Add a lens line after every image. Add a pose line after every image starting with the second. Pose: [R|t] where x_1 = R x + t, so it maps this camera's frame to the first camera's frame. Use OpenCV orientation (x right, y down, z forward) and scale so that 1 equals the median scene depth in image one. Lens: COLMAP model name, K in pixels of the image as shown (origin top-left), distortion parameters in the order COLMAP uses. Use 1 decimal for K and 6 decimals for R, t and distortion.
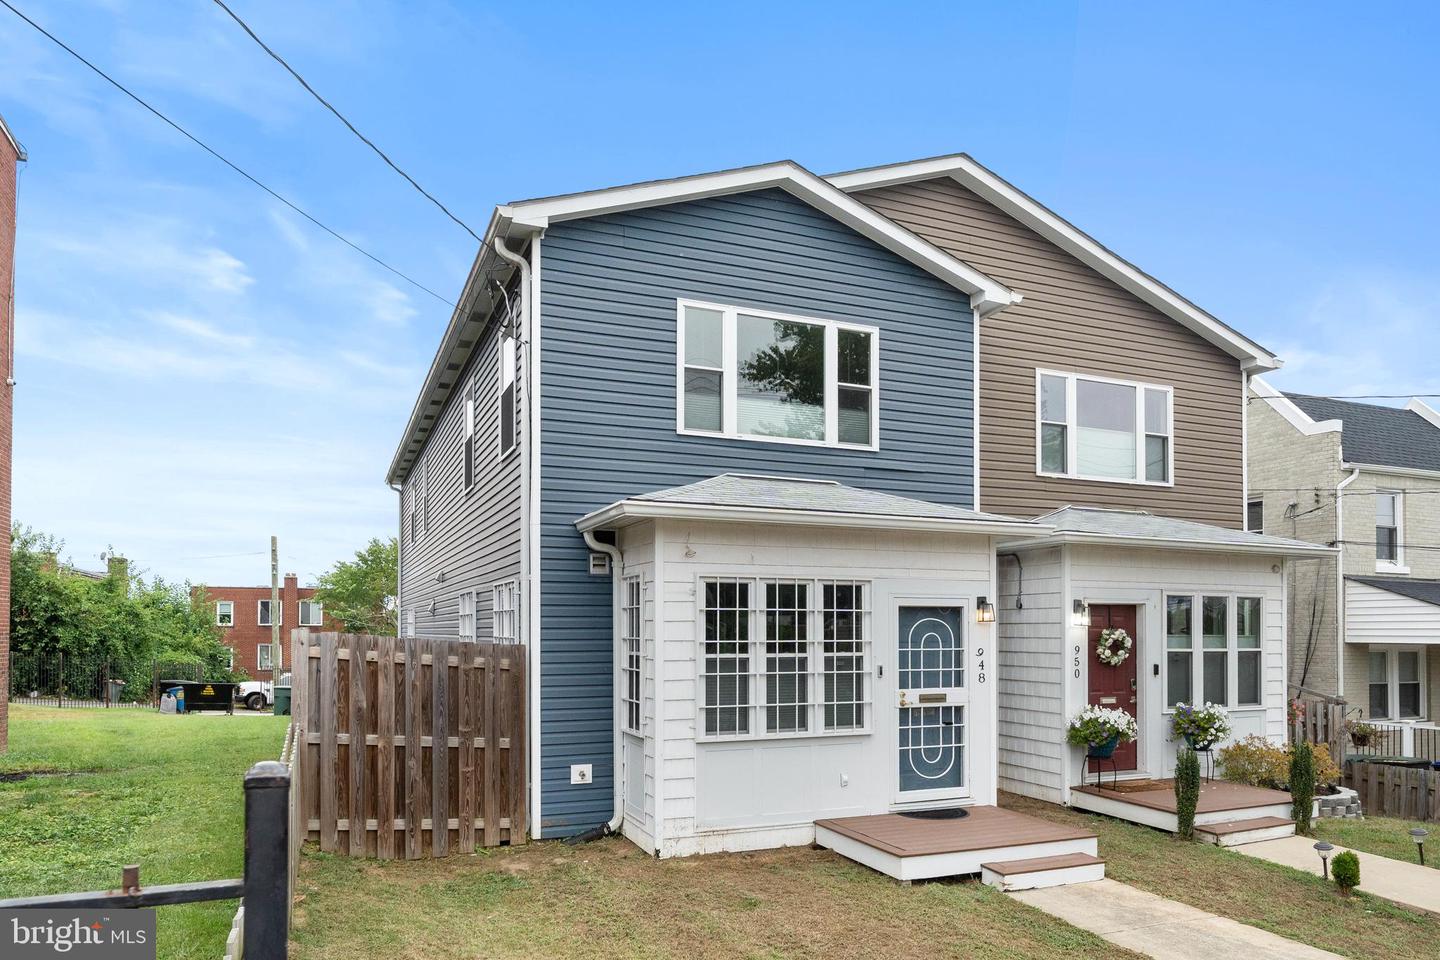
lens RADIAL K [[920.3, 0, 719.7], [0, 920.3, 438.9], [0, 0, 1]] dist [-0.007991, -0.000708]
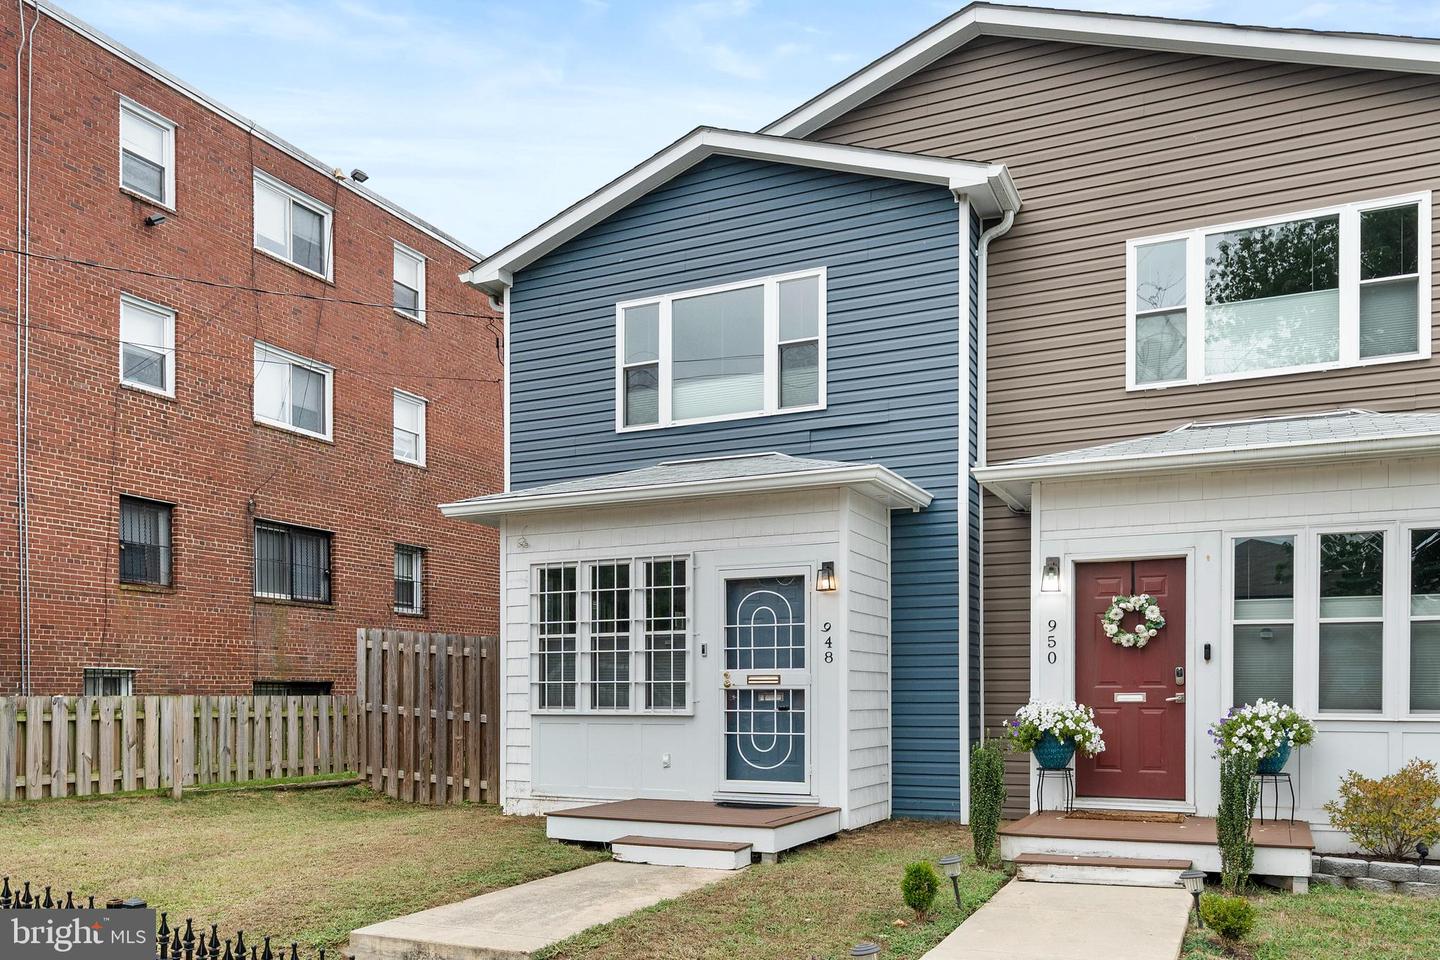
lens RADIAL K [[1075.5, 0, 720.0], [0, 1075.5, 480.0], [0, 0, 1]] dist [-0.003303, -0.003951]
pose [[0.672329, -0.146933, -0.725524, 0.991834], [0.149186, 0.986887, -0.061617, 0.151762], [0.725064, -0.066812, 0.685433, 0.277171]]
